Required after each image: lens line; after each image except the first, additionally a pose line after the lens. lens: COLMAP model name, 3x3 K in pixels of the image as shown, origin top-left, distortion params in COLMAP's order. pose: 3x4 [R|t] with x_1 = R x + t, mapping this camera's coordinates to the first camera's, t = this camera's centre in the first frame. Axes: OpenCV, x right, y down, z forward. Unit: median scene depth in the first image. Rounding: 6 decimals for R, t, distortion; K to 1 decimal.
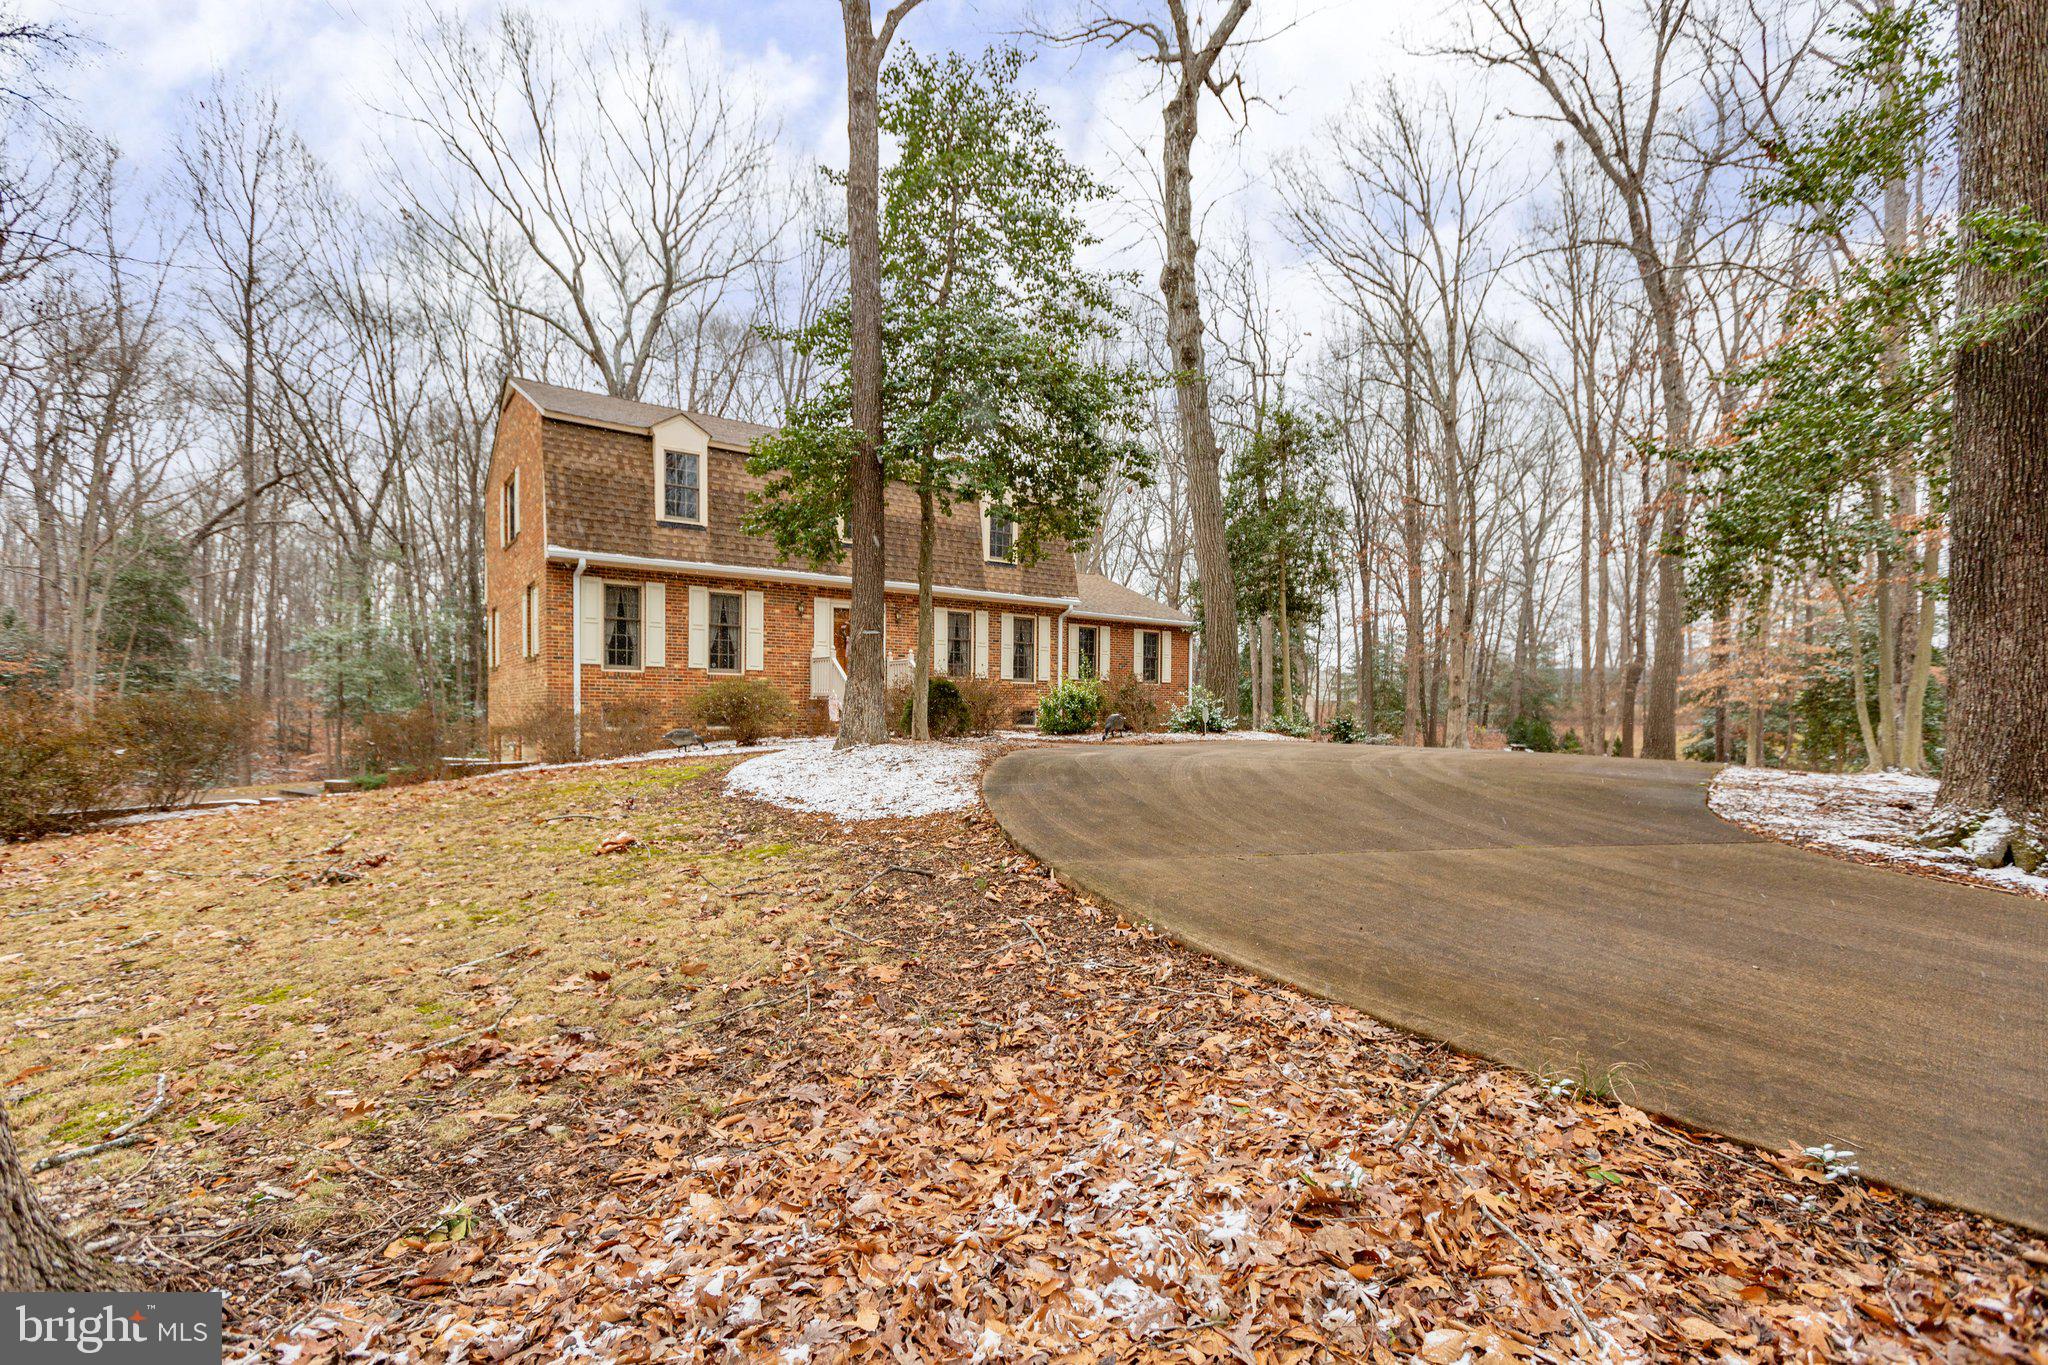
lens RADIAL K [[930.9, 0, 1056.9], [0, 930.9, 674.2], [0, 0, 1]] dist [0.000806, -0.000073]
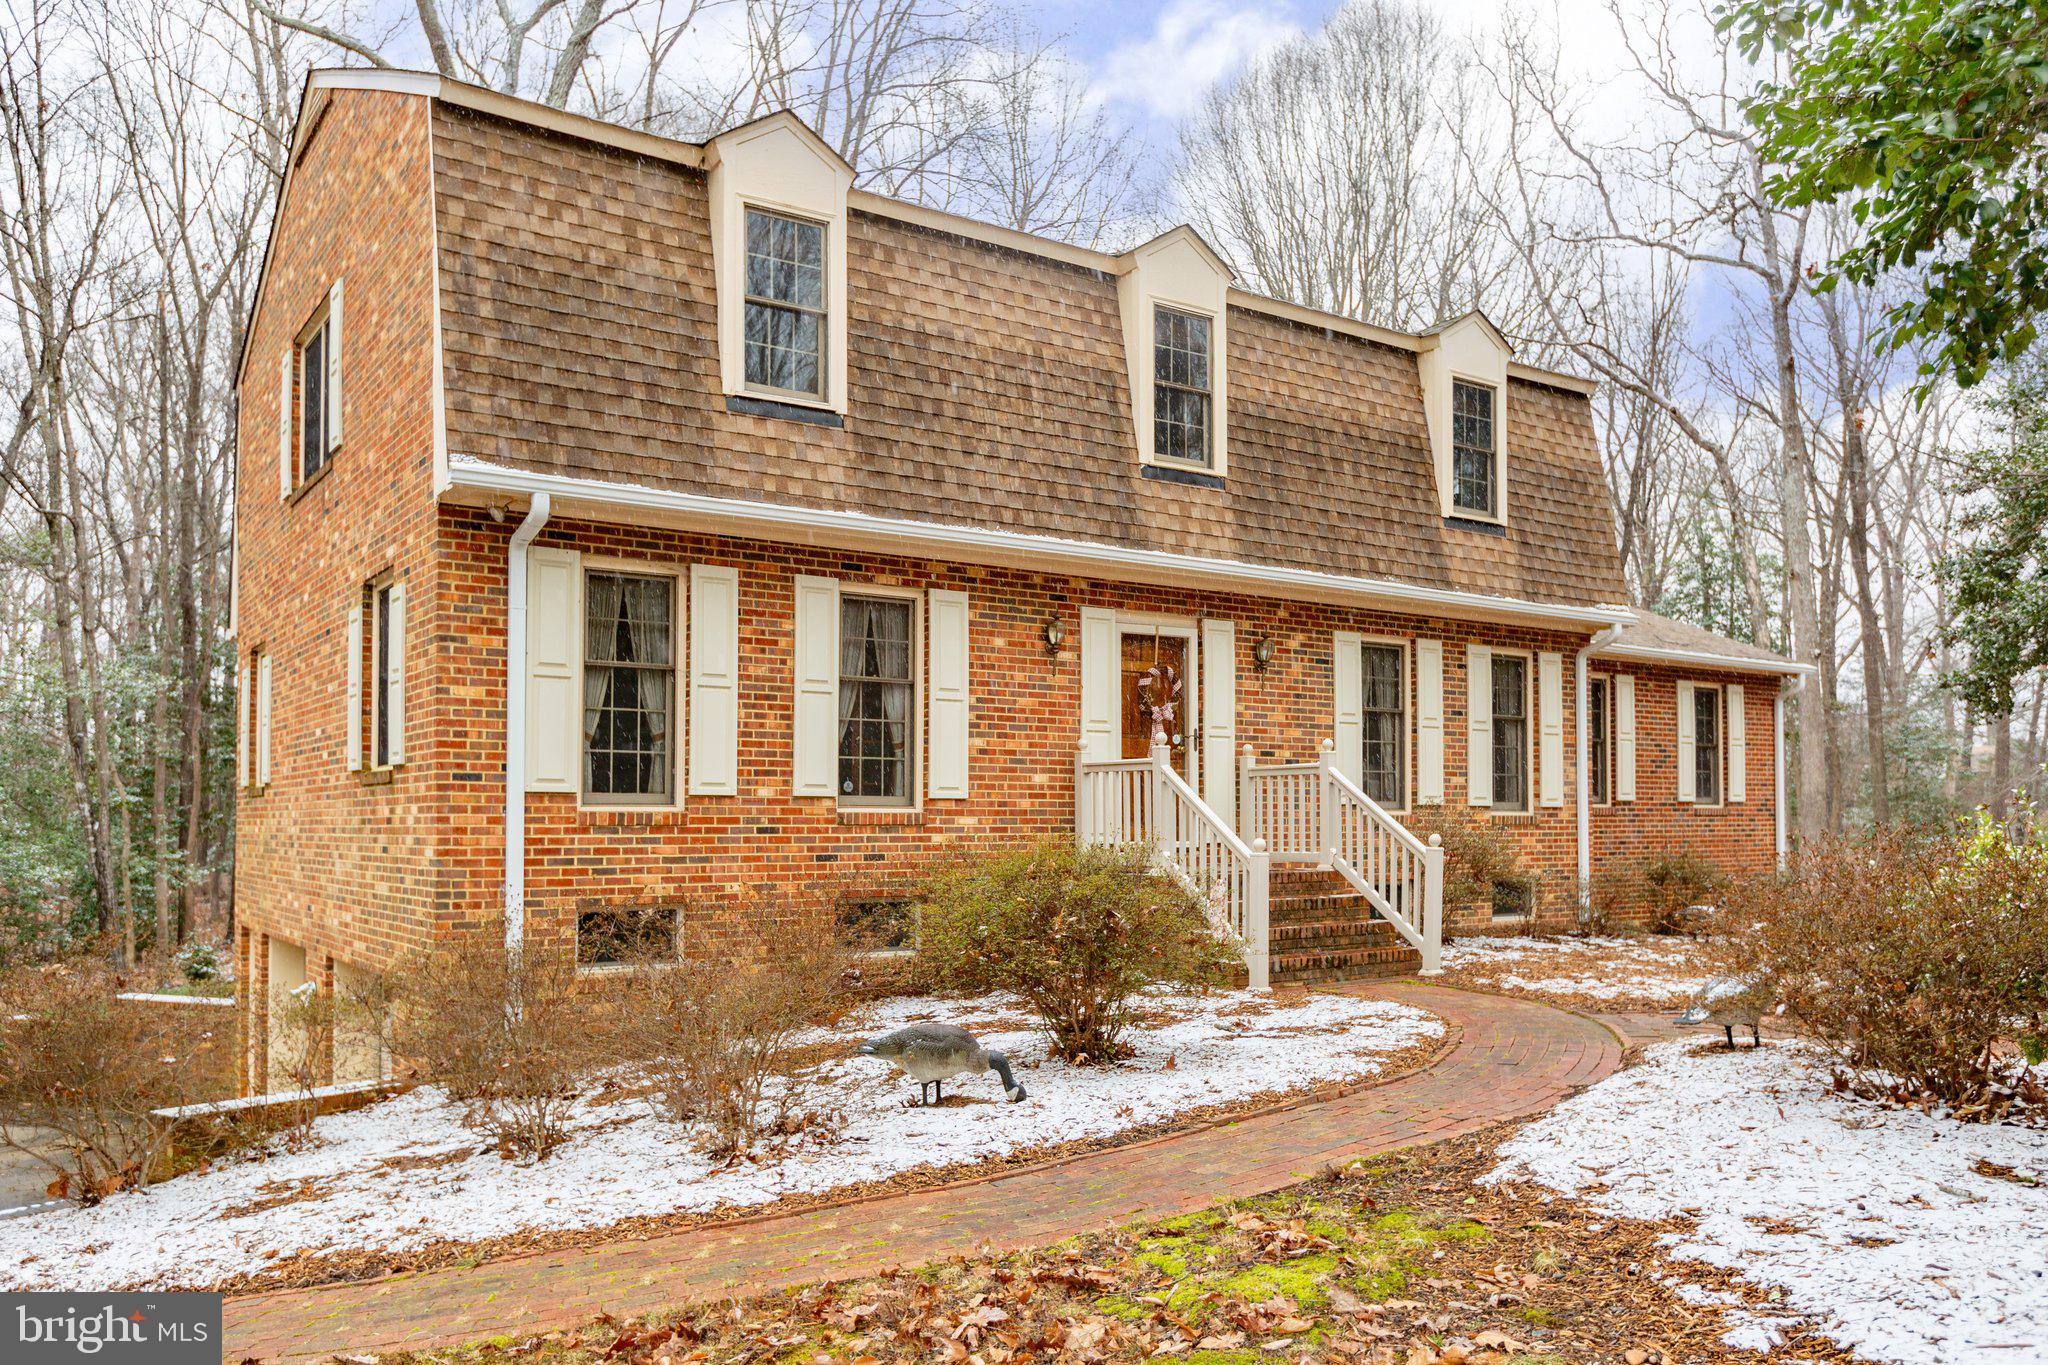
lens RADIAL K [[1511.8, 0, 1029.0], [0, 1511.8, 676.3], [0, 0, 1]] dist [0.028379, -0.009583]
pose [[0.998946, -0.009510, -0.044897, -0.269667], [0.007141, 0.998588, -0.052639, -0.021696], [0.045335, 0.052263, 0.997604, 0.395700]]
